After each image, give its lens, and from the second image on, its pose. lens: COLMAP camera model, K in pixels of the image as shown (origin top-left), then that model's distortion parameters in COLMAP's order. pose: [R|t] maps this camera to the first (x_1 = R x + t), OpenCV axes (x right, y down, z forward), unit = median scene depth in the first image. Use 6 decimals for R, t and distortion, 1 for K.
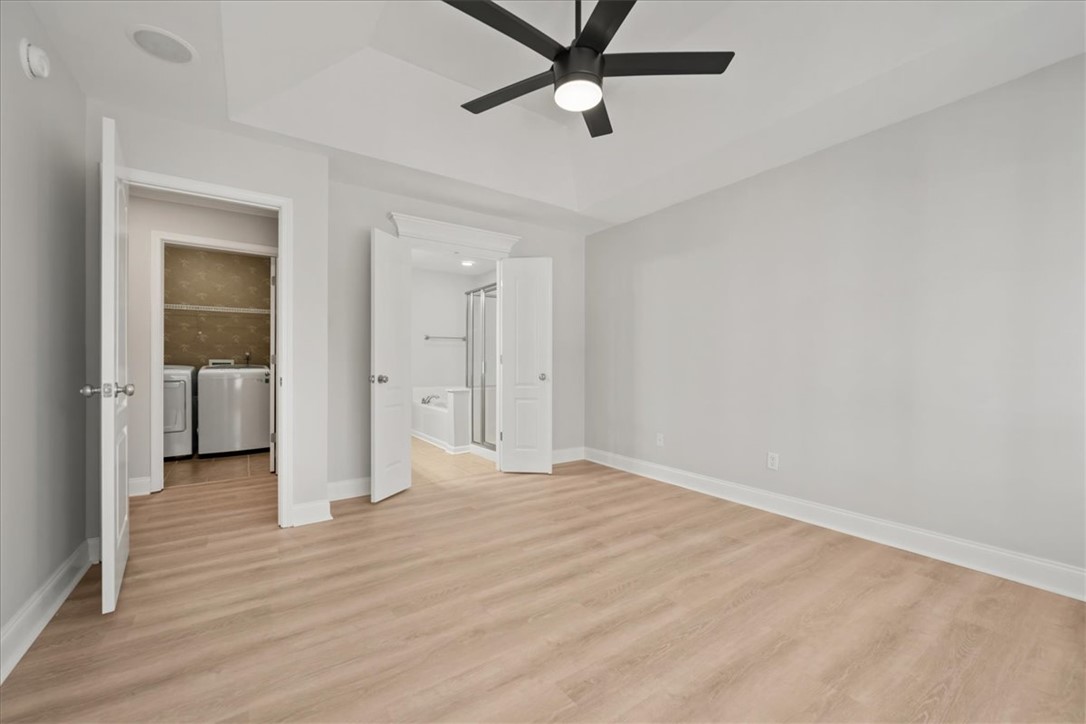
lens RADIAL K [[437.9, 0, 545.6], [0, 437.9, 359.8], [0, 0, 1]] dist [0.000428, -0.000009]
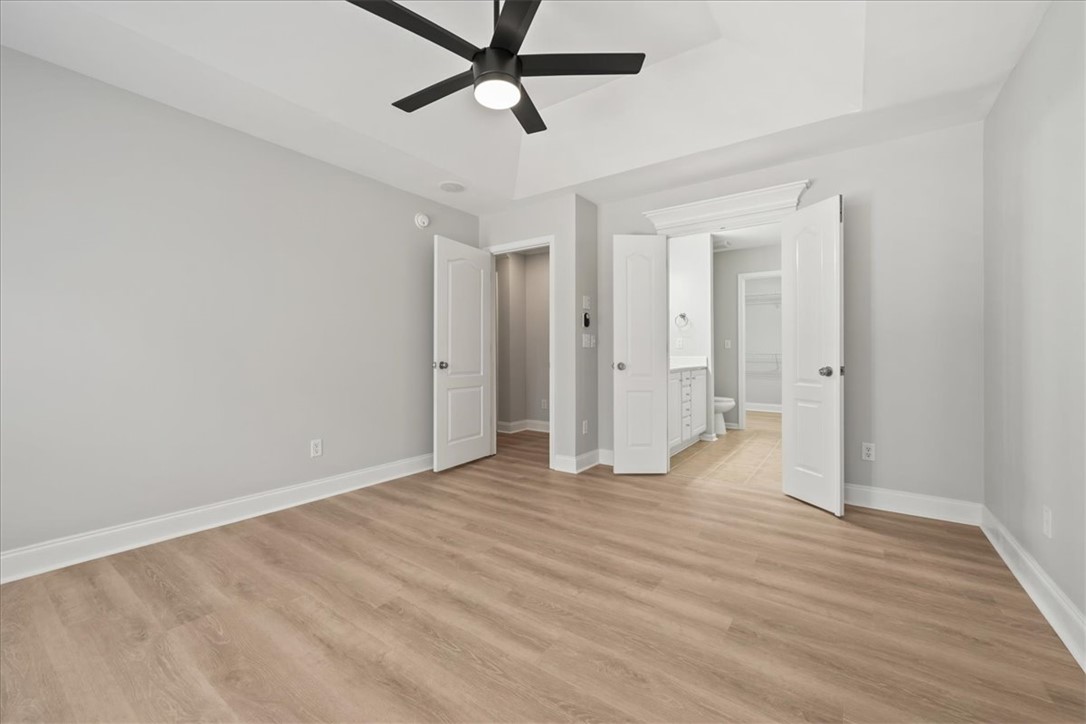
lens RADIAL K [[439.6, 0, 545.2], [0, 439.6, 351.3], [0, 0, 1]] dist [0.002473, 0.000267]
pose [[0.323328, -0.004266, -0.946277, 0.924490], [0.010624, 0.999943, -0.000877, 0.004805], [0.946227, -0.009770, 0.323355, 0.649310]]
